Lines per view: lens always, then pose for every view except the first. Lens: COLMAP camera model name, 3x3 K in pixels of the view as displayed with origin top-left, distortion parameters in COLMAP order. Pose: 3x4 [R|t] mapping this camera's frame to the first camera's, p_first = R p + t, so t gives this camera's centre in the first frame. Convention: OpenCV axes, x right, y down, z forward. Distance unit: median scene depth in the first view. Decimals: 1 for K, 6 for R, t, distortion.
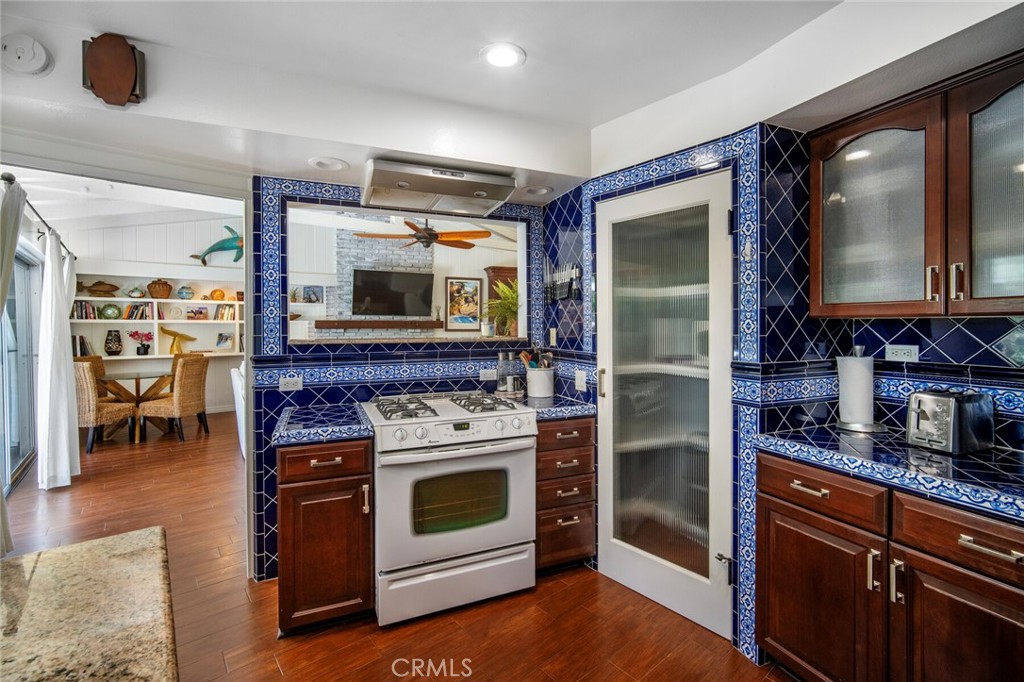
lens RADIAL K [[445.3, 0, 511.3], [0, 445.3, 331.9], [0, 0, 1]] dist [-0.005063, 0.000776]
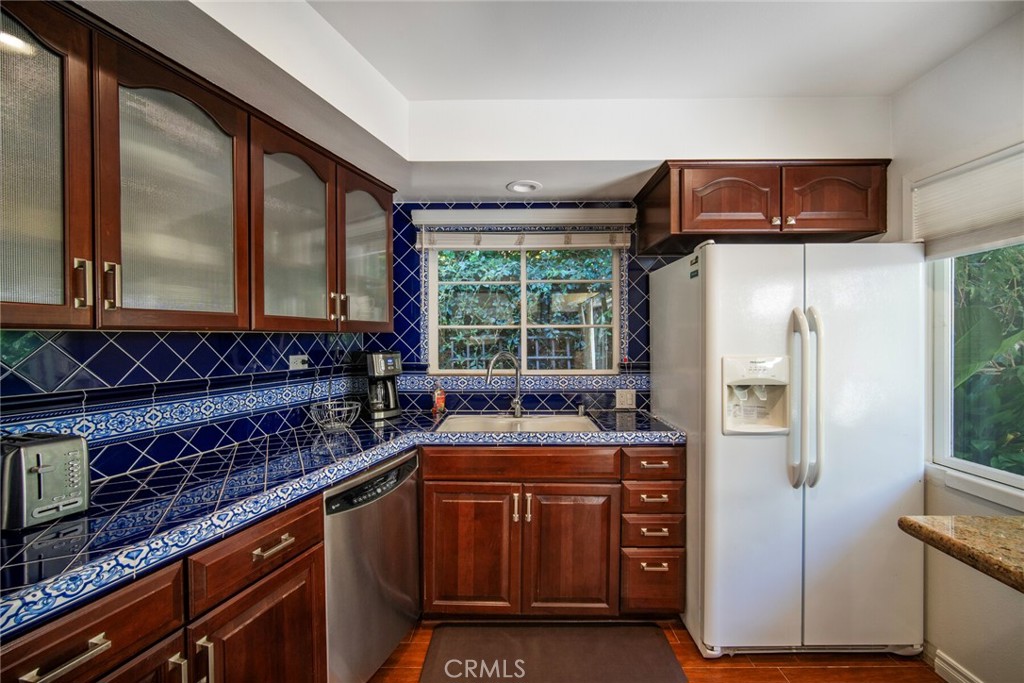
lens RADIAL K [[445.3, 0, 511.4], [0, 445.3, 339.5], [0, 0, 1]] dist [-0.005063, 0.000776]
pose [[-0.753647, -0.001561, 0.657277, -0.042110], [0.013305, 0.999756, 0.017630, -0.016476], [-0.657144, 0.022032, -0.753443, 0.875661]]
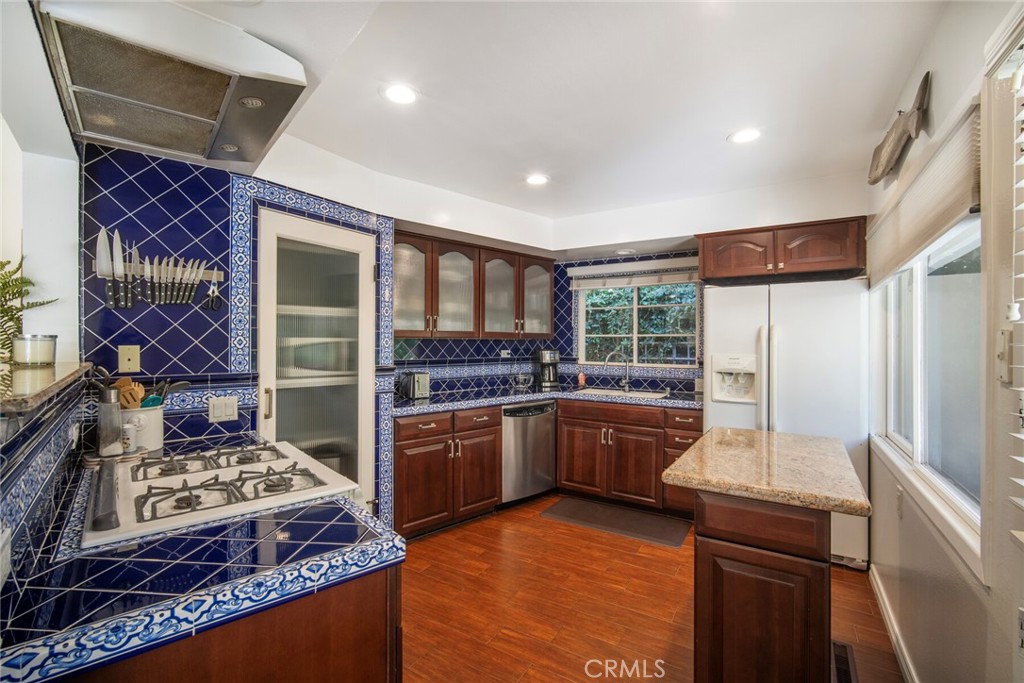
lens RADIAL K [[445.3, 0, 508.3], [0, 445.3, 340.9], [0, 0, 1]] dist [-0.005063, 0.000776]
pose [[-0.290837, -0.001124, 0.956772, -1.088007], [0.008434, 0.999957, 0.003738, -0.019464], [-0.956736, 0.009156, -0.290815, 1.028946]]
